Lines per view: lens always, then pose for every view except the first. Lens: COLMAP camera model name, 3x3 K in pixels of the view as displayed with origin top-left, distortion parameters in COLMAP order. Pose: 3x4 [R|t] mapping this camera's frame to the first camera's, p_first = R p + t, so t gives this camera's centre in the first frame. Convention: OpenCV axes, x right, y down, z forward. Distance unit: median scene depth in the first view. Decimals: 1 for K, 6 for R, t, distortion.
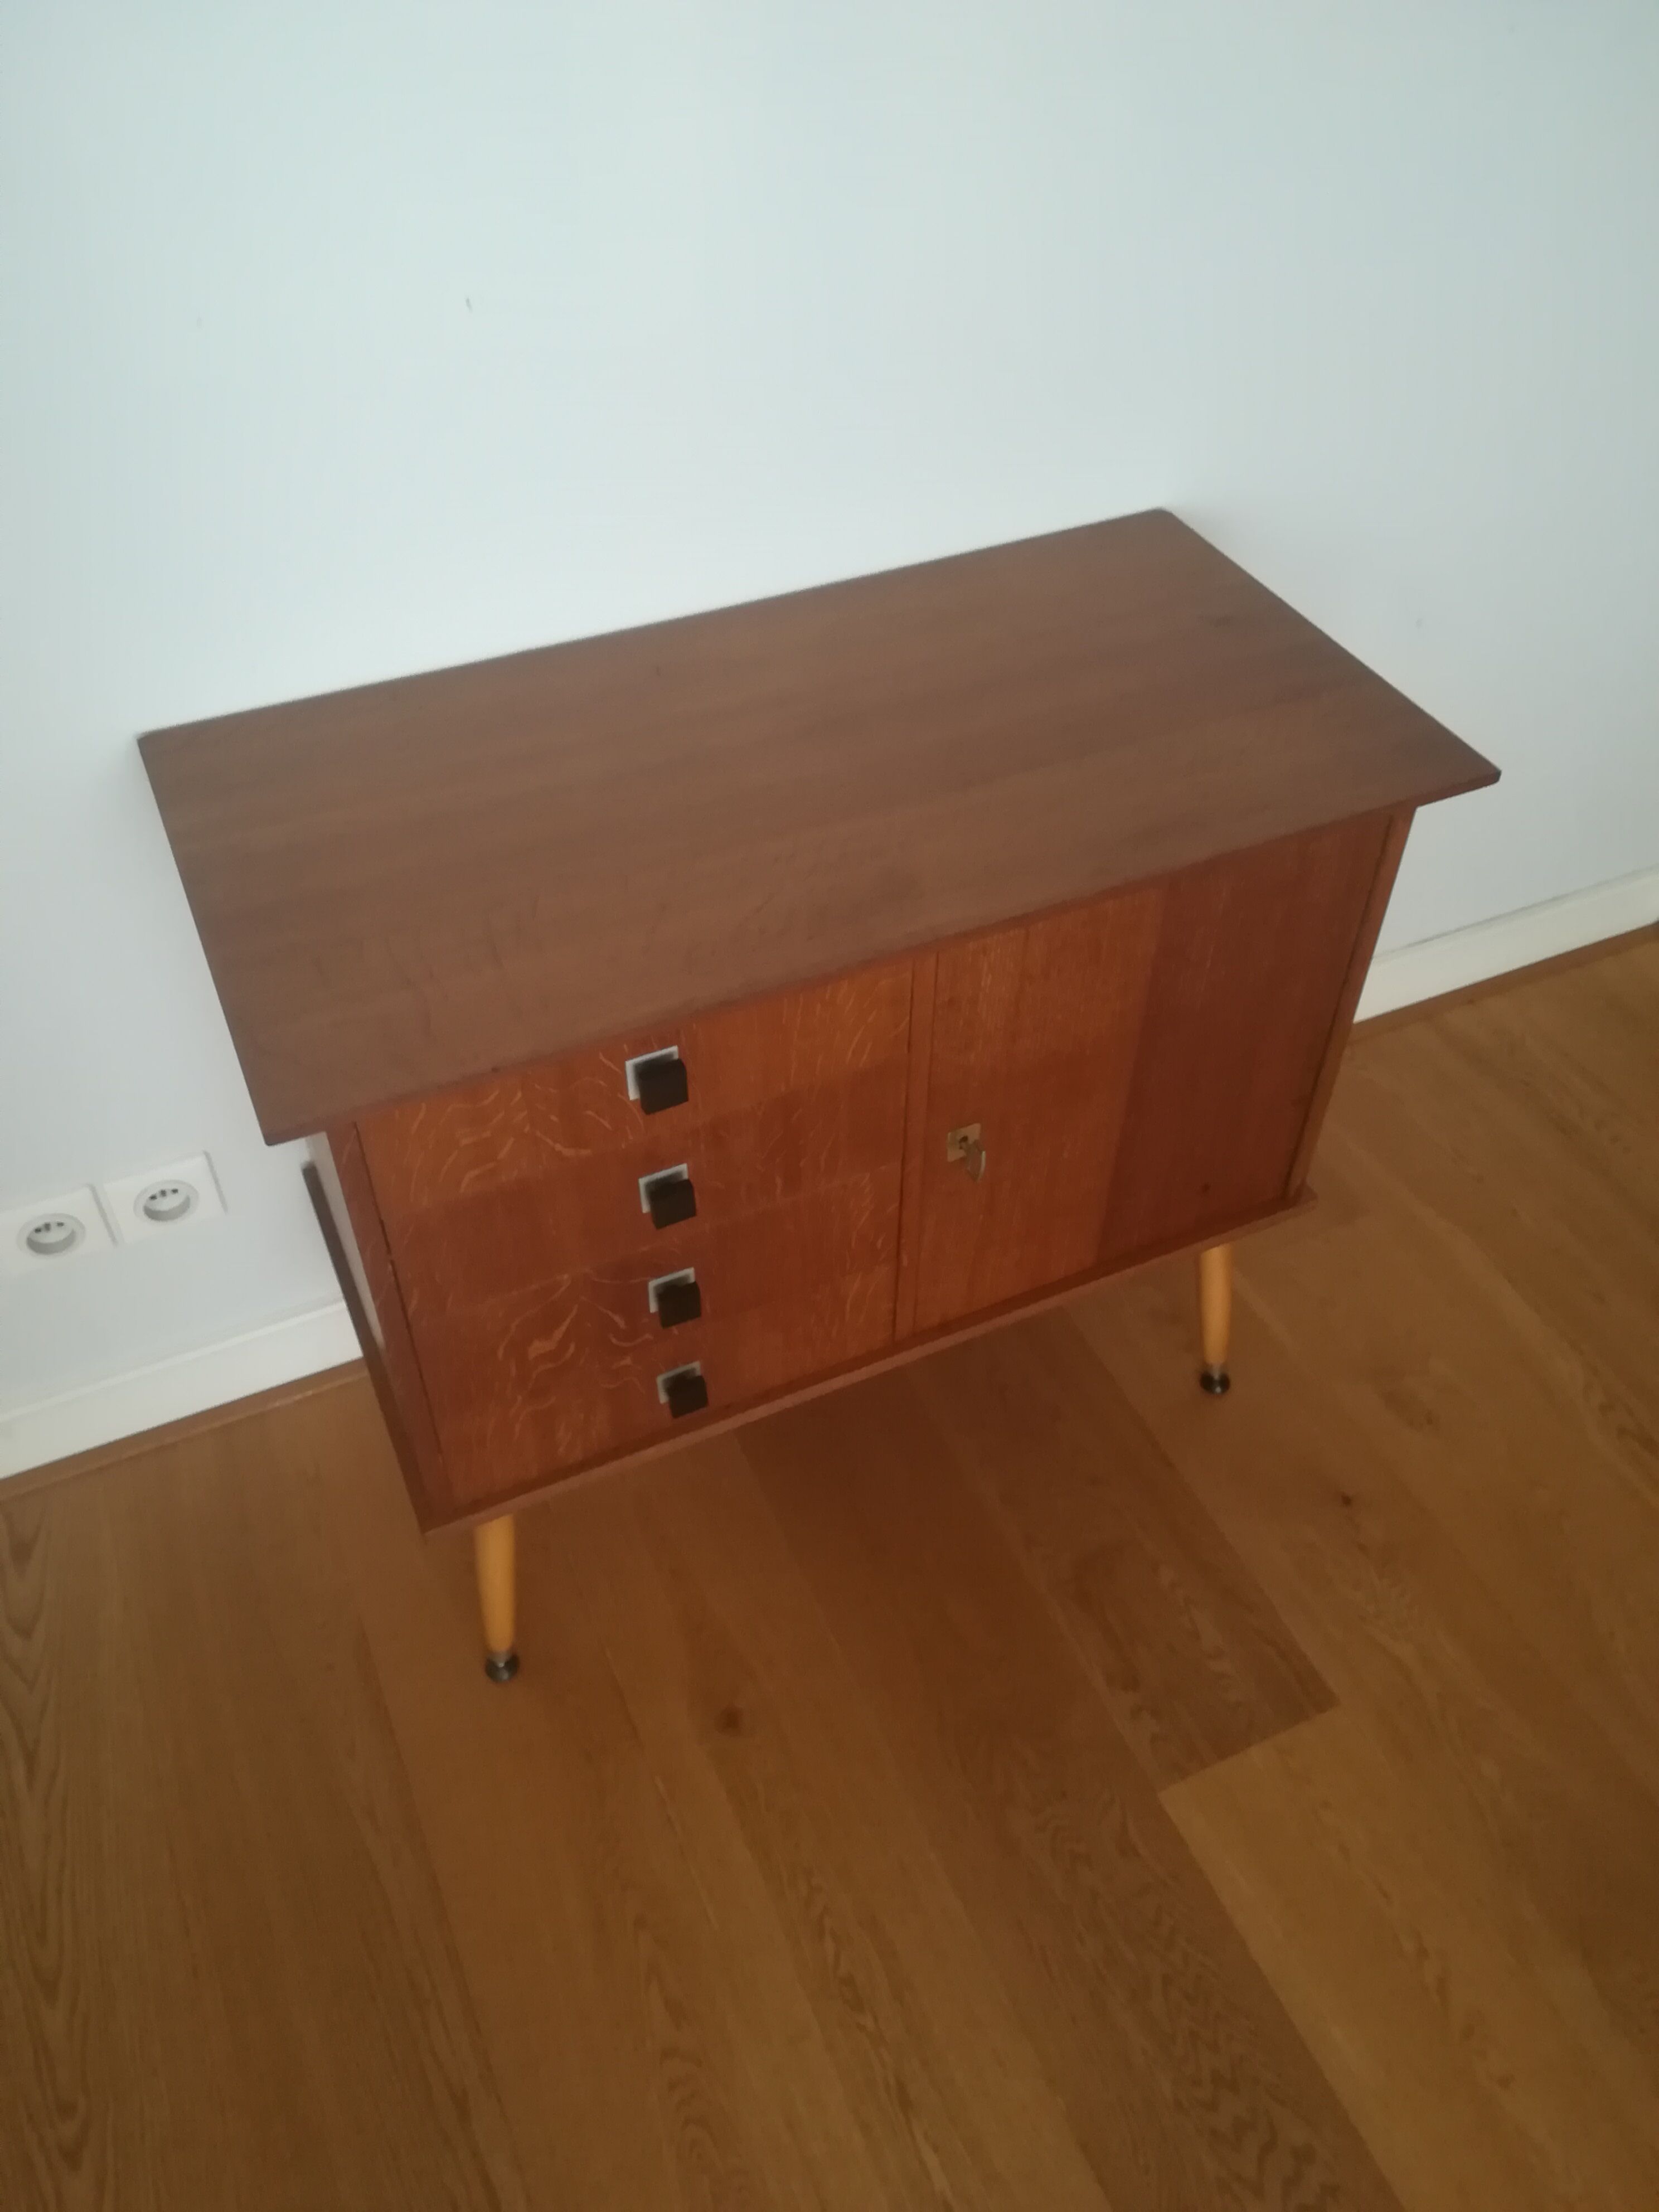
lens RADIAL K [[1739.2, 0, 846.2], [0, 1739.2, 1094.2], [0, 0, 1]] dist [0.049276, -0.065425]
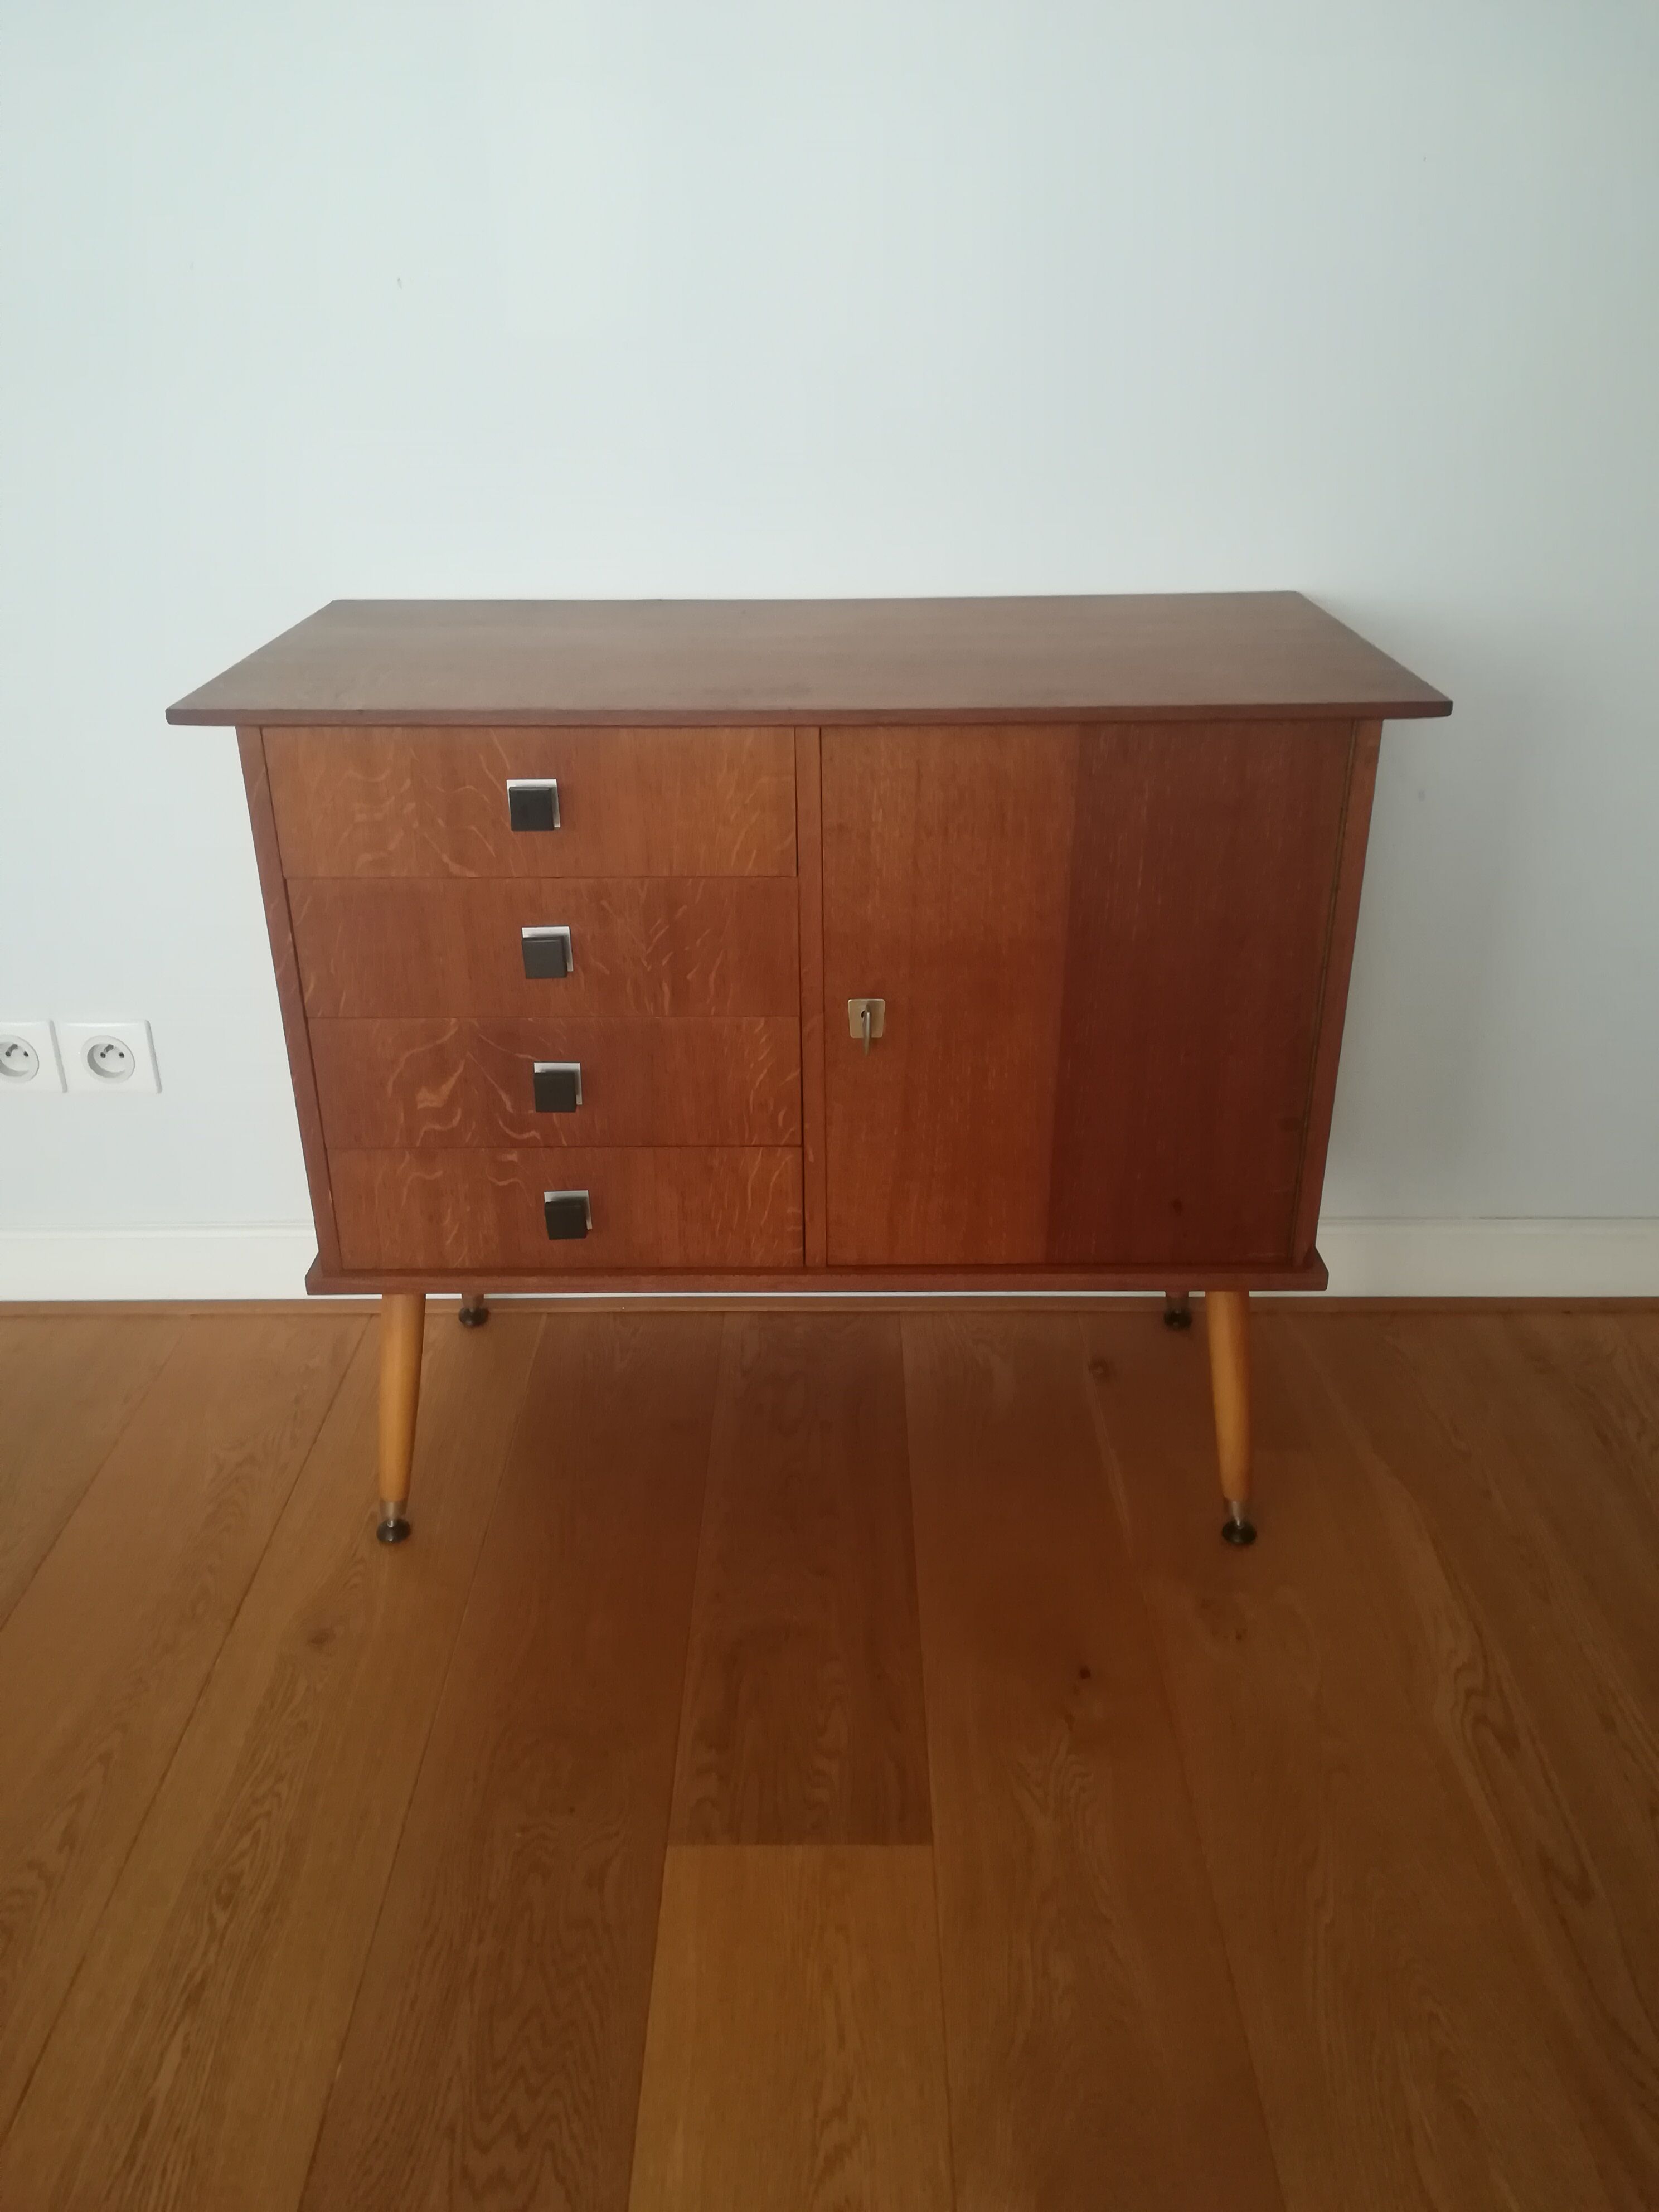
lens RADIAL K [[1739.2, 0, 836.5], [0, 1739.2, 1088.2], [0, 0, 1]] dist [0.049276, -0.065425]
pose [[0.904473, 0.162577, -0.394330, 0.444882], [-0.284272, 0.919014, -0.273135, 0.337298], [0.317990, 0.359140, 0.877440, 0.123161]]
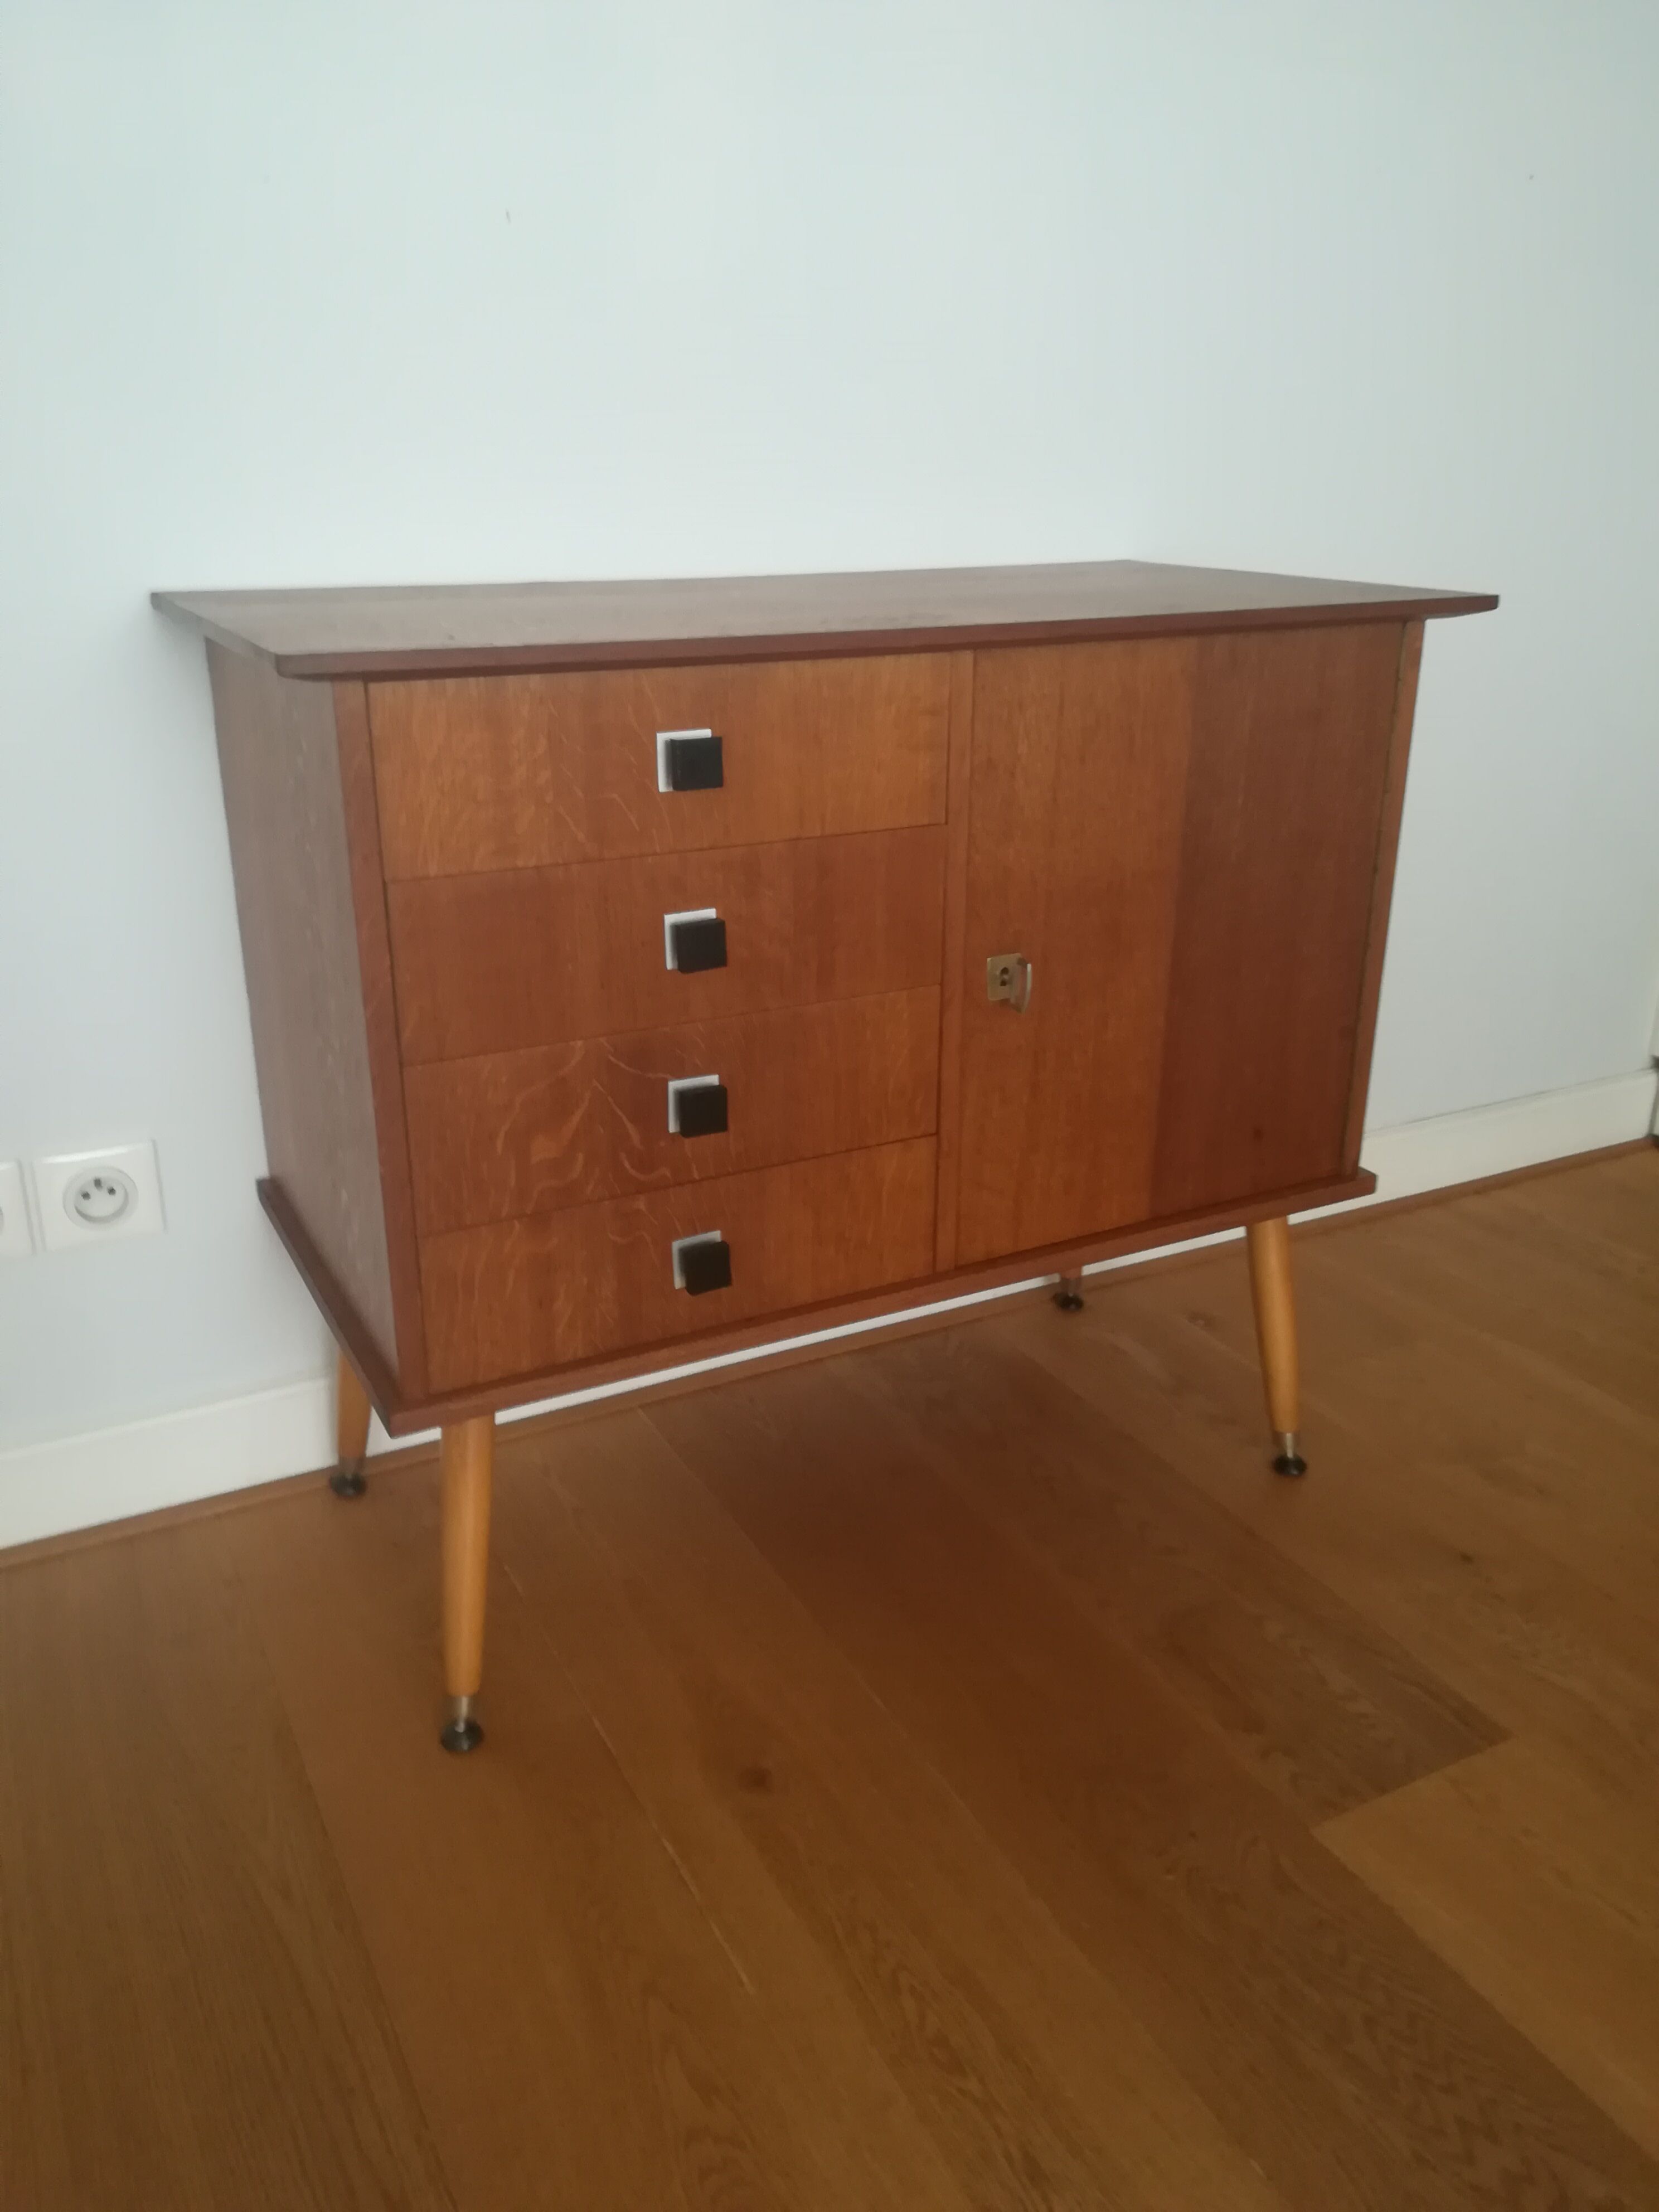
lens RADIAL K [[1739.2, 0, 842.1], [0, 1739.2, 1085.2], [0, 0, 1]] dist [0.049276, -0.065425]
pose [[0.998384, -0.027887, 0.049507, -0.064925], [0.045708, 0.911758, -0.408177, 0.445026], [-0.033756, 0.409780, 0.911560, 0.178381]]
